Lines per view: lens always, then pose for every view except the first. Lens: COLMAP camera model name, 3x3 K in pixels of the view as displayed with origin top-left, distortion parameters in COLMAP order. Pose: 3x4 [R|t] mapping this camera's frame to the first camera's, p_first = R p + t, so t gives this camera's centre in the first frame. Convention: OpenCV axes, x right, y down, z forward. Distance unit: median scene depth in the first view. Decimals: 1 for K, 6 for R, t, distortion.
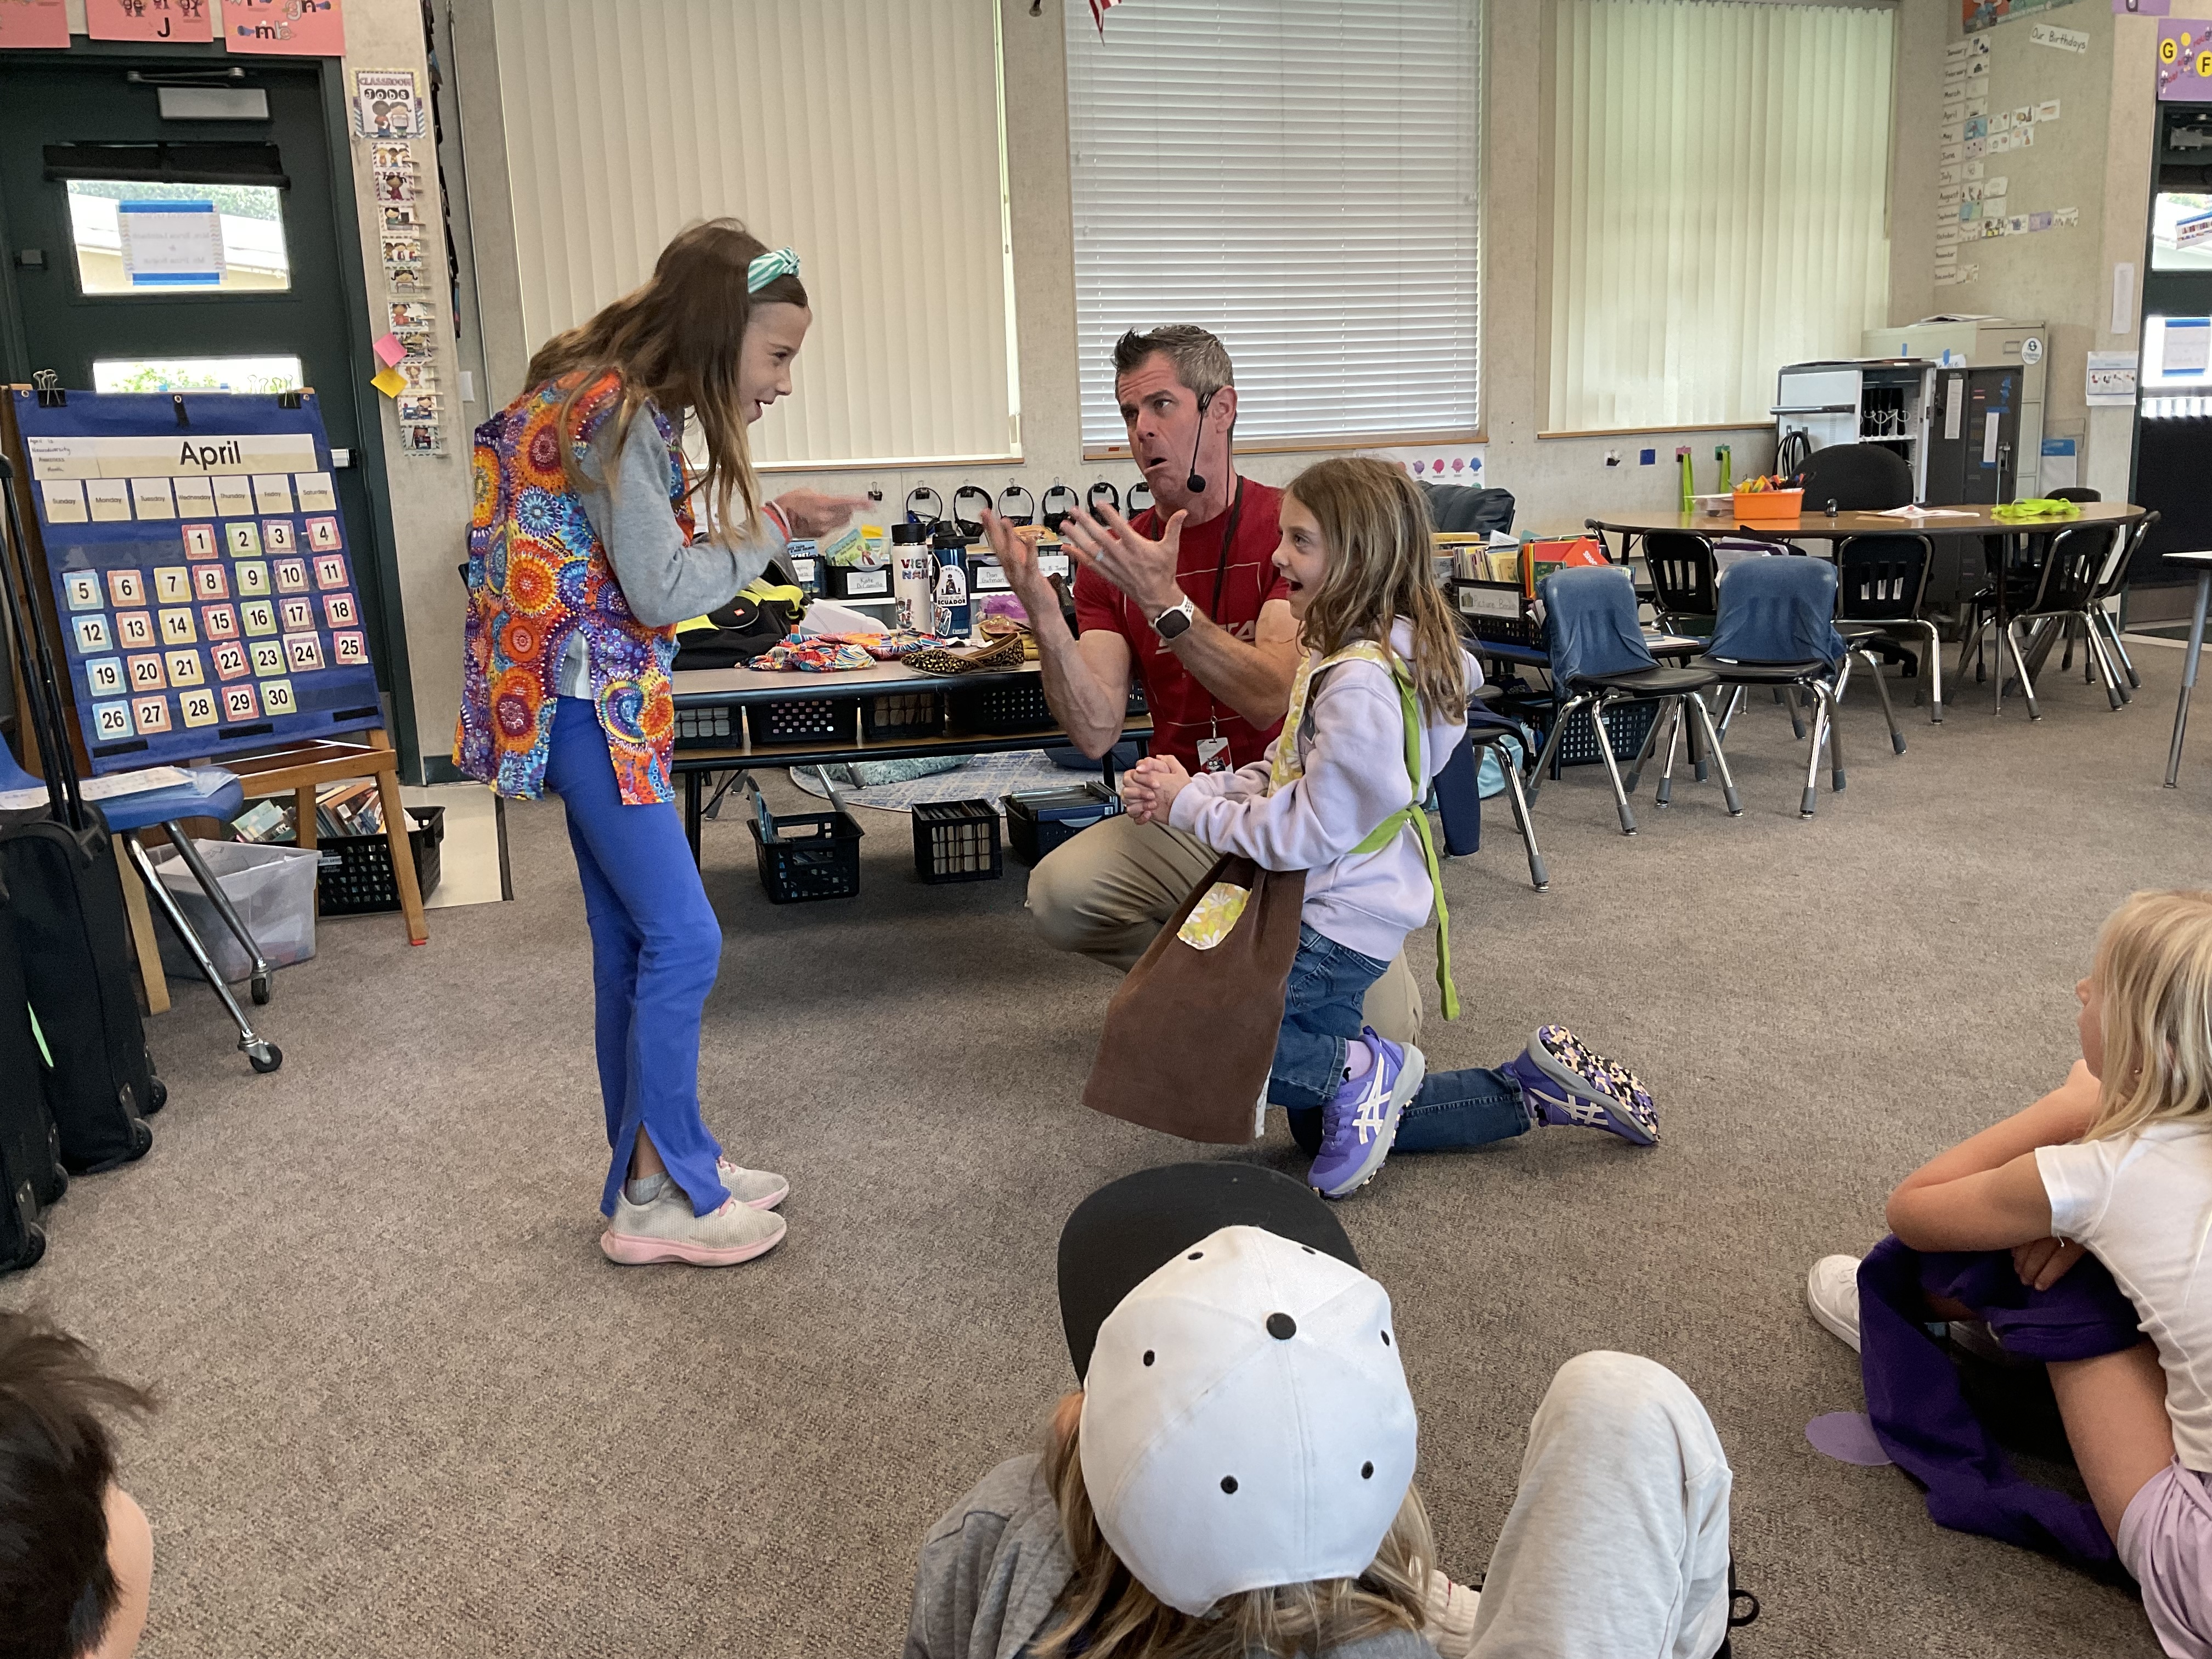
lens RADIAL K [[1812.1, 0, 1117.7], [0, 1812.1, 820.5], [0, 0, 1]] dist [0.056048, -0.108131]
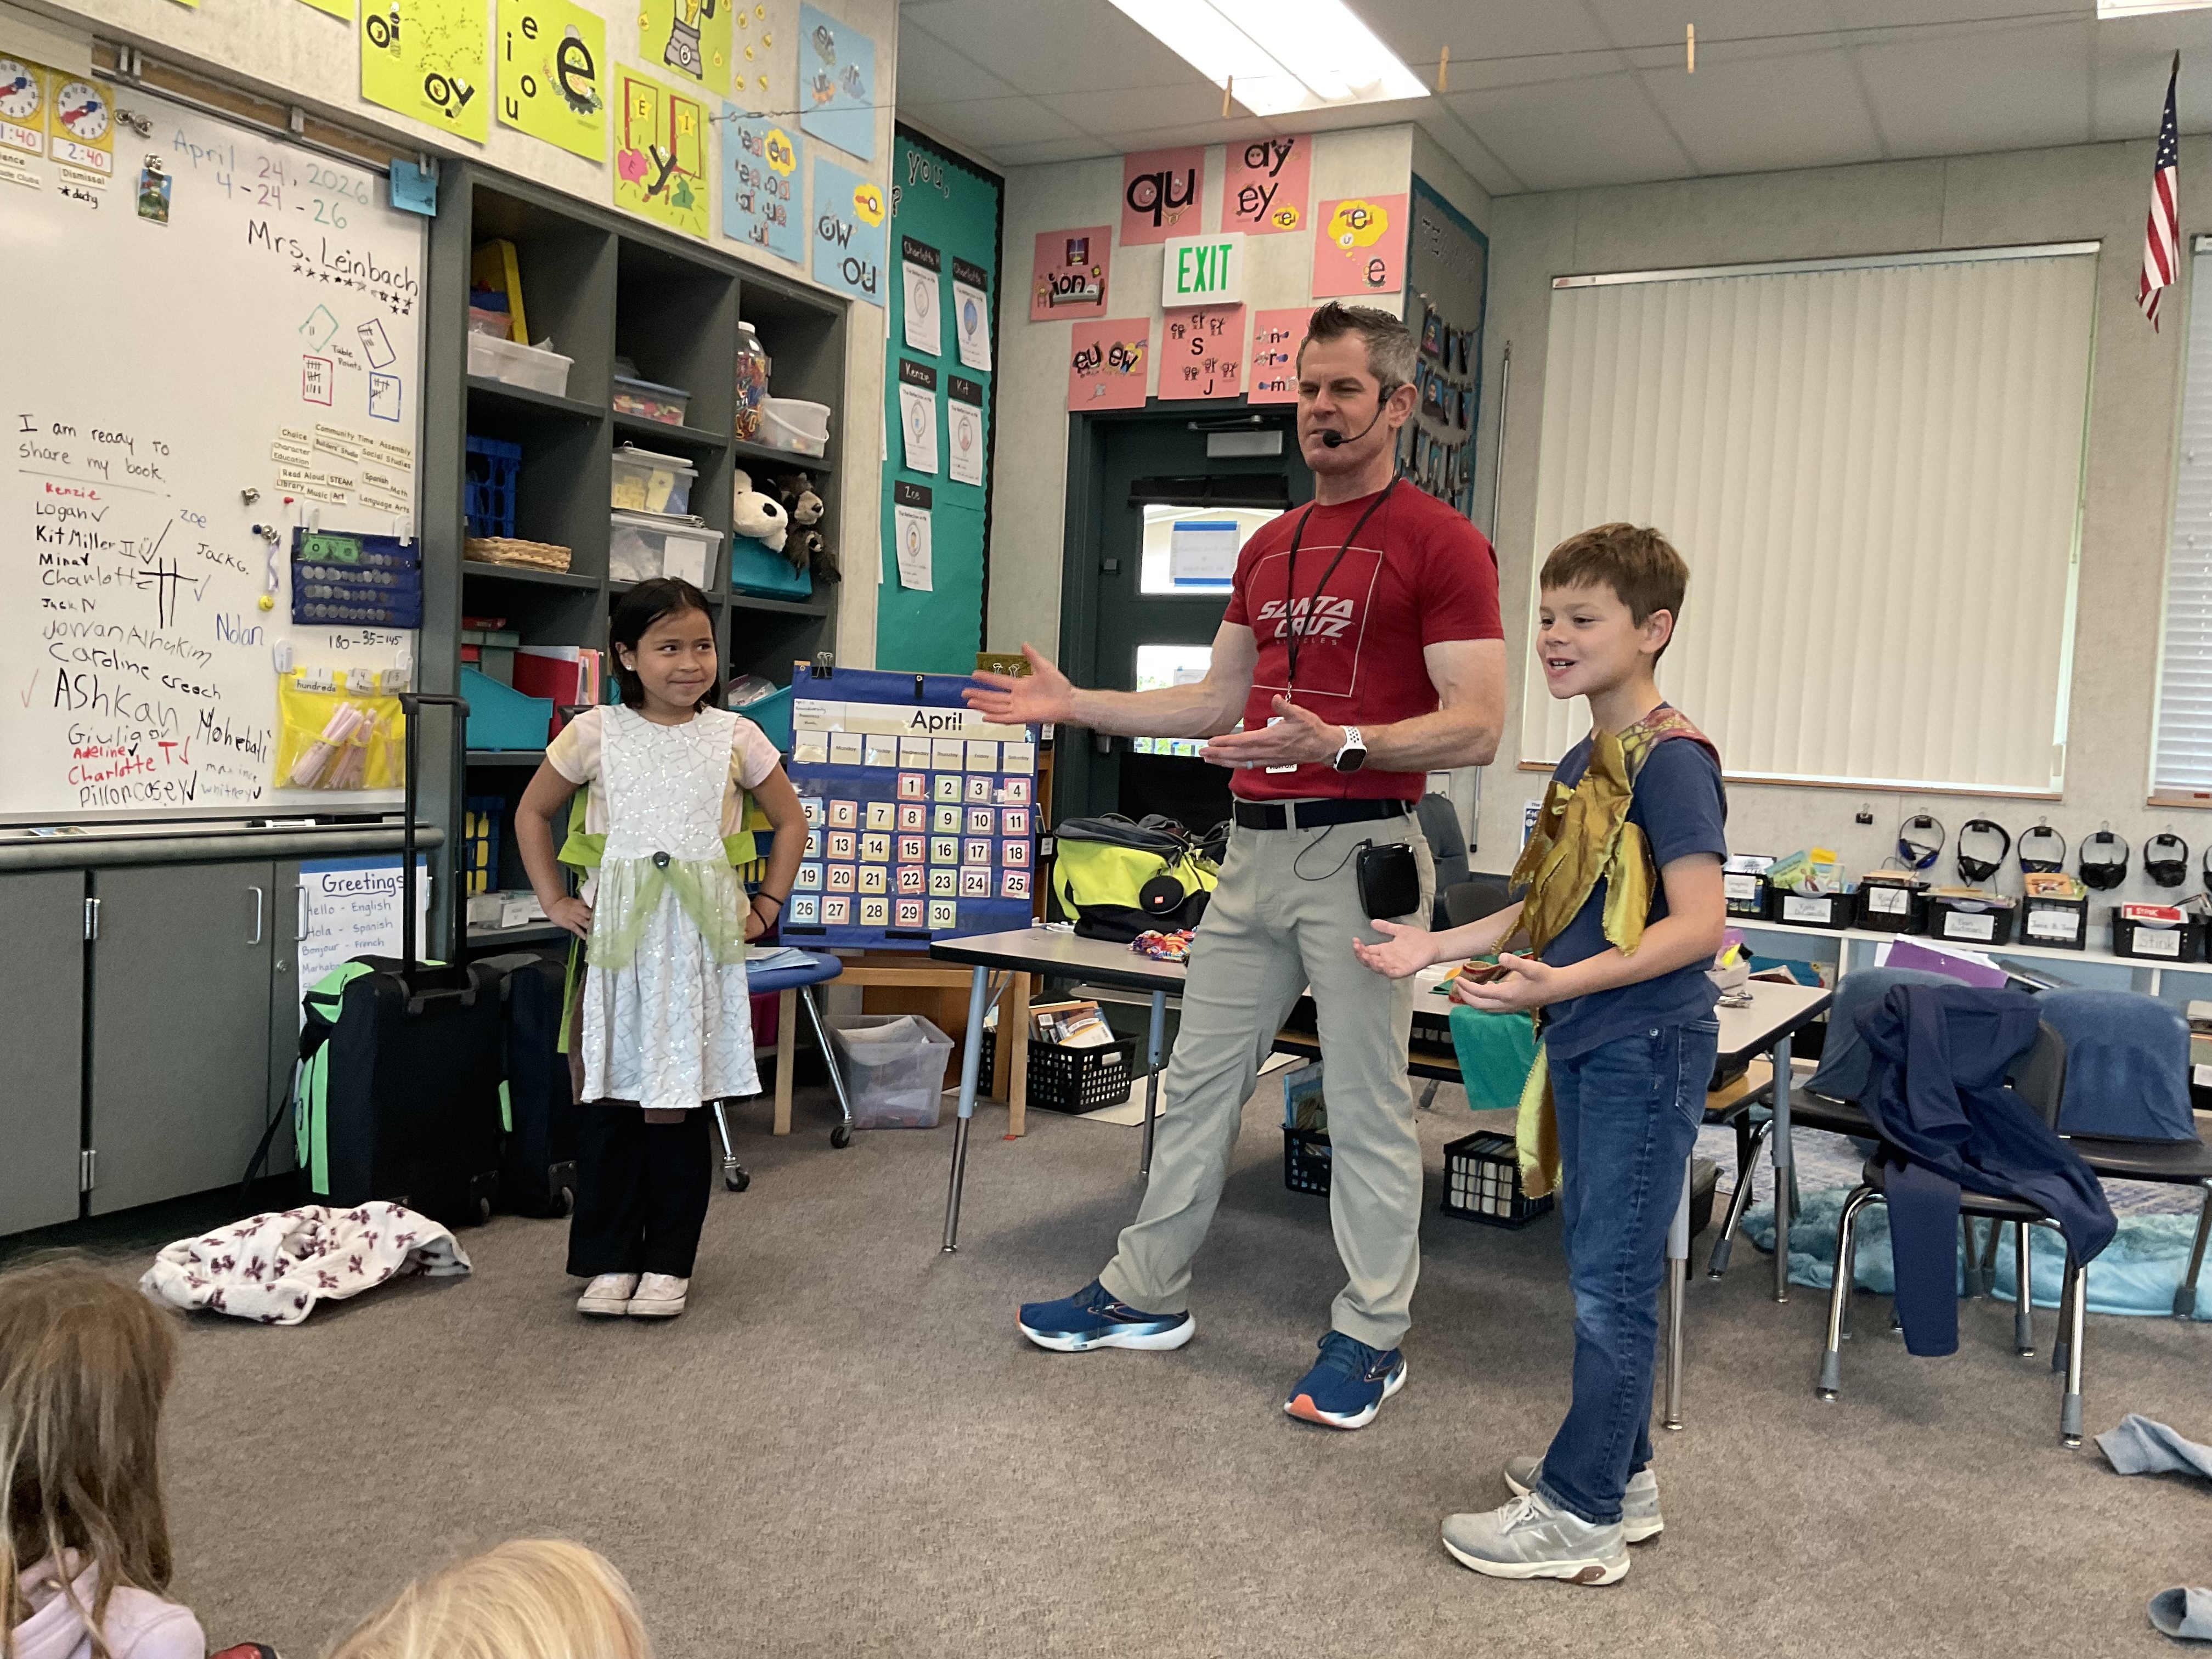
lens RADIAL K [[1812.1, 0, 1108.7], [0, 1812.1, 826.2], [0, 0, 1]] dist [0.056048, -0.108131]
pose [[0.678443, 0.111965, -0.726071, 0.443603], [-0.218023, 0.974479, -0.053450, -0.073374], [0.701556, 0.194563, 0.685540, 0.187640]]
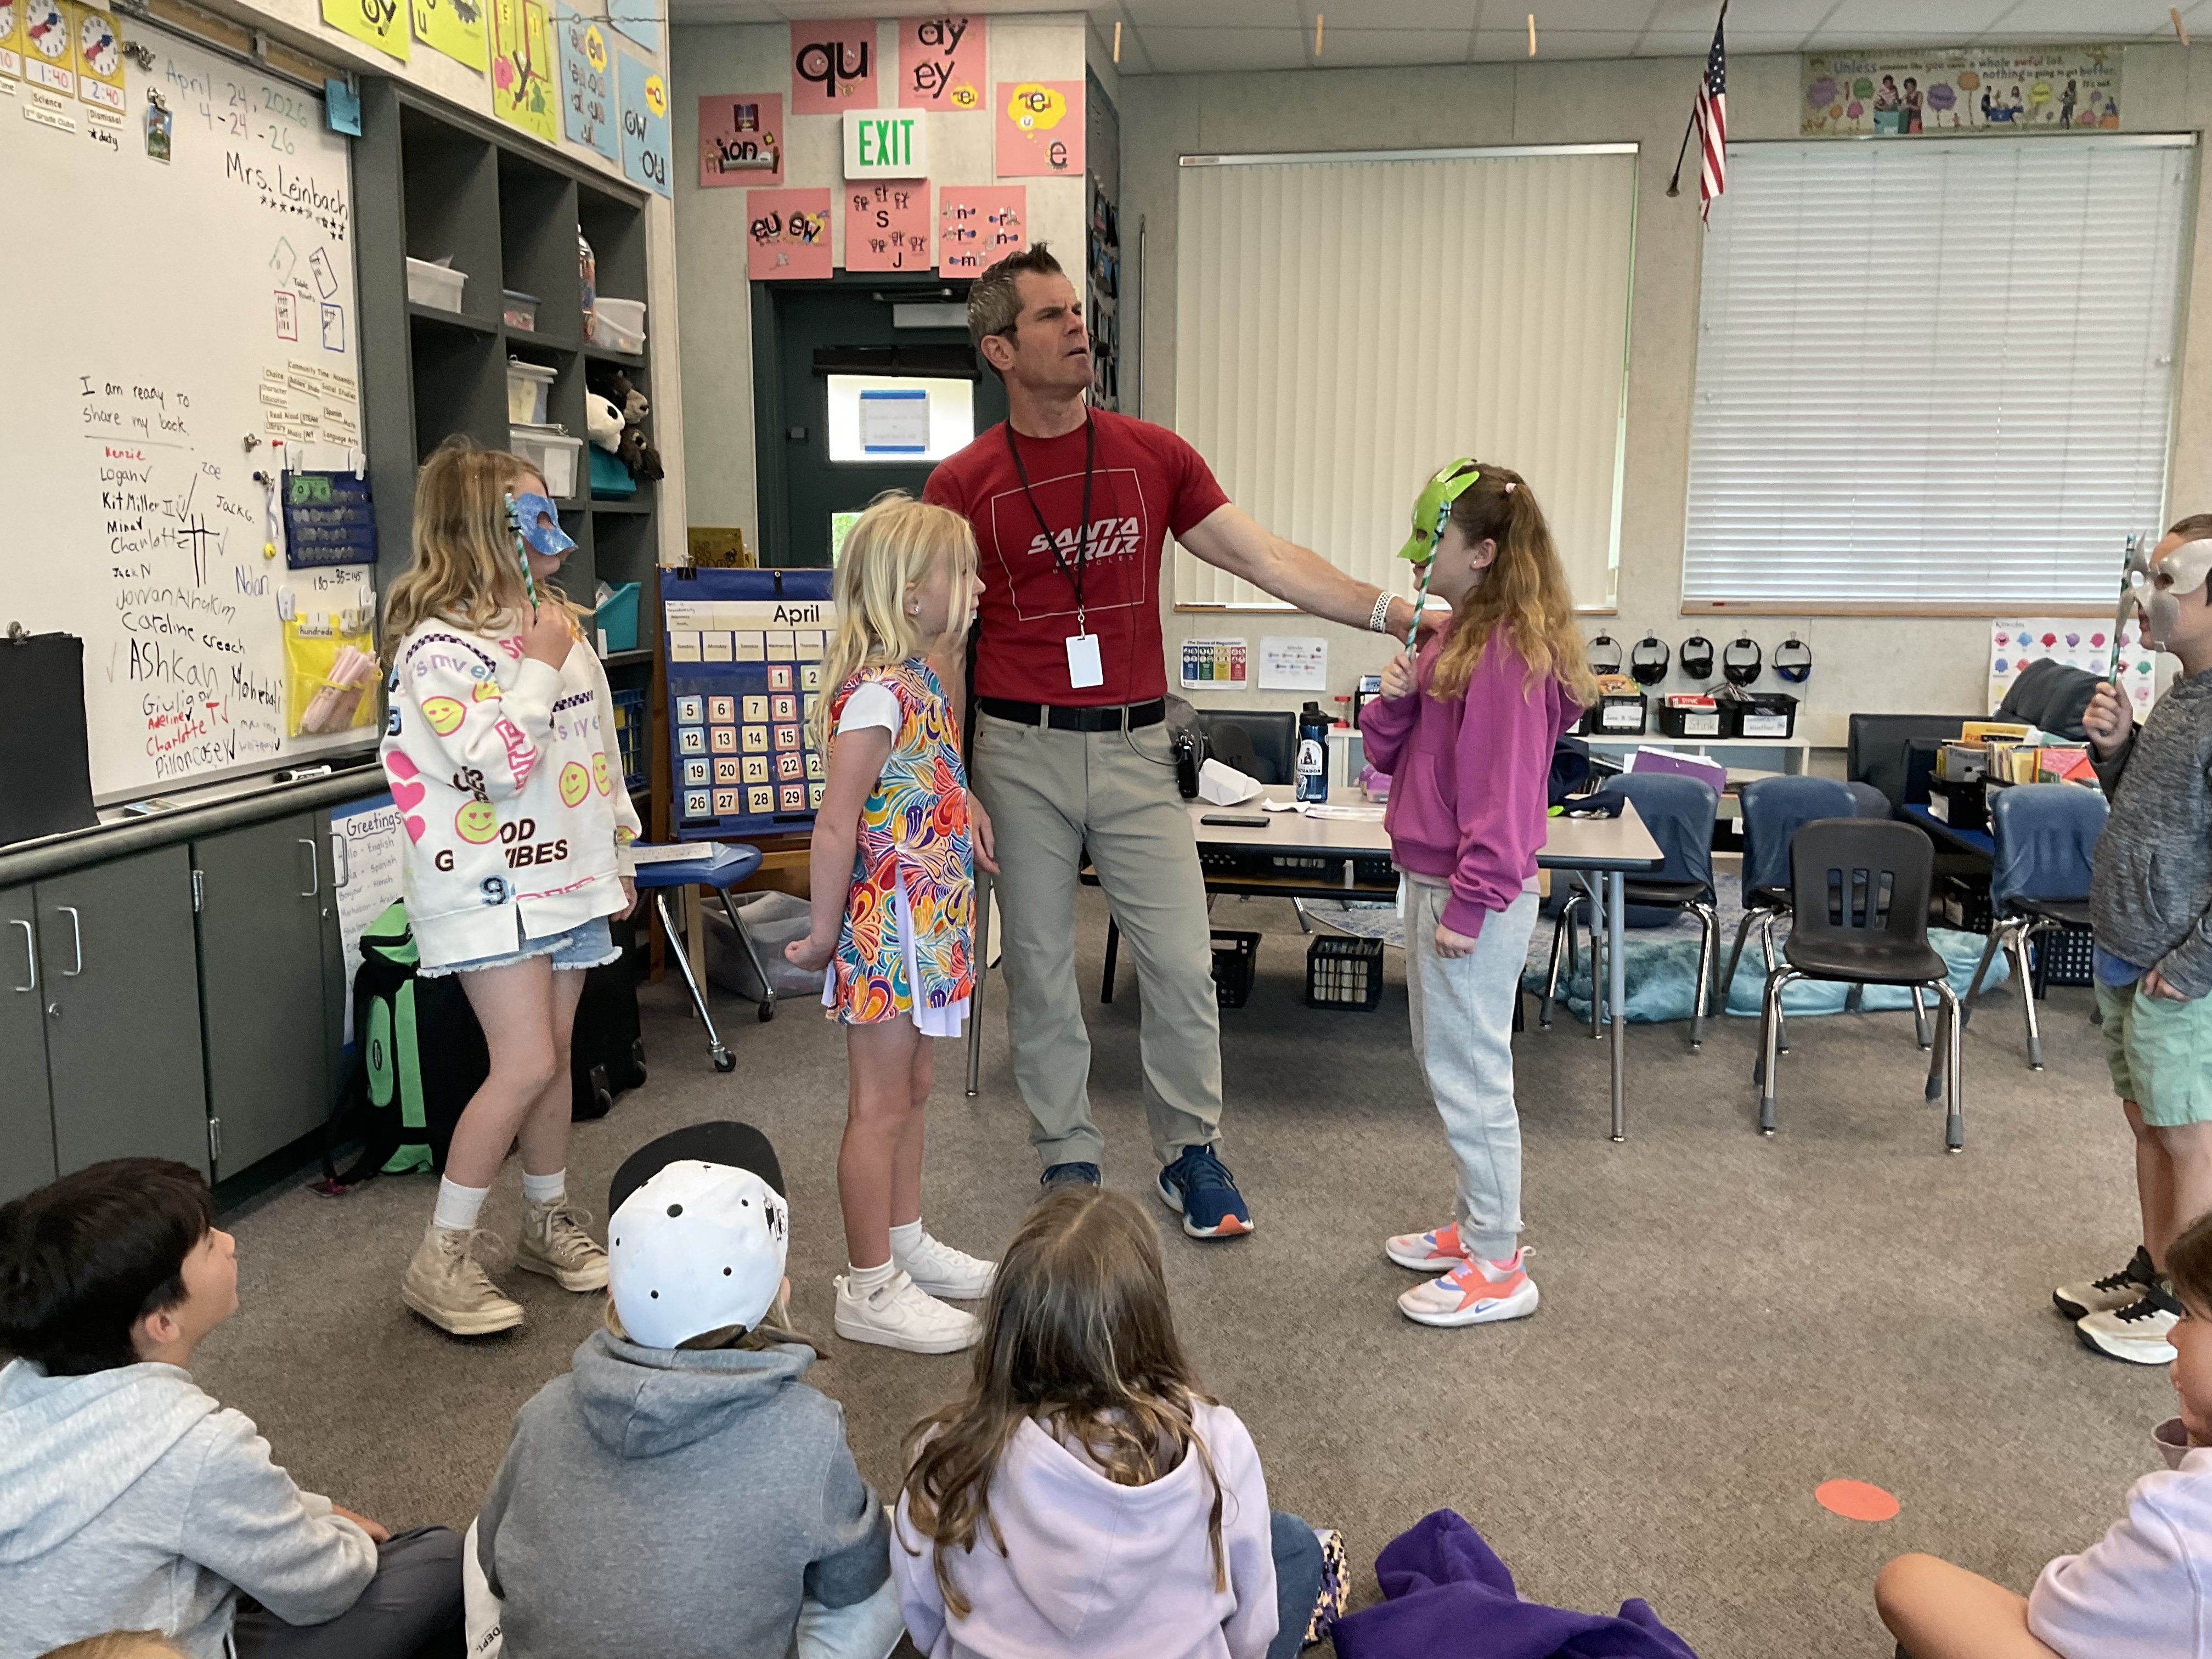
lens RADIAL K [[1812.1, 0, 1110.6], [0, 1812.1, 827.7], [0, 0, 1]] dist [0.056048, -0.108131]
pose [[0.888408, 0.109056, -0.445913, 0.281458], [-0.126217, 0.991963, -0.008865, -0.051159], [0.441363, 0.064157, 0.895032, -0.083546]]
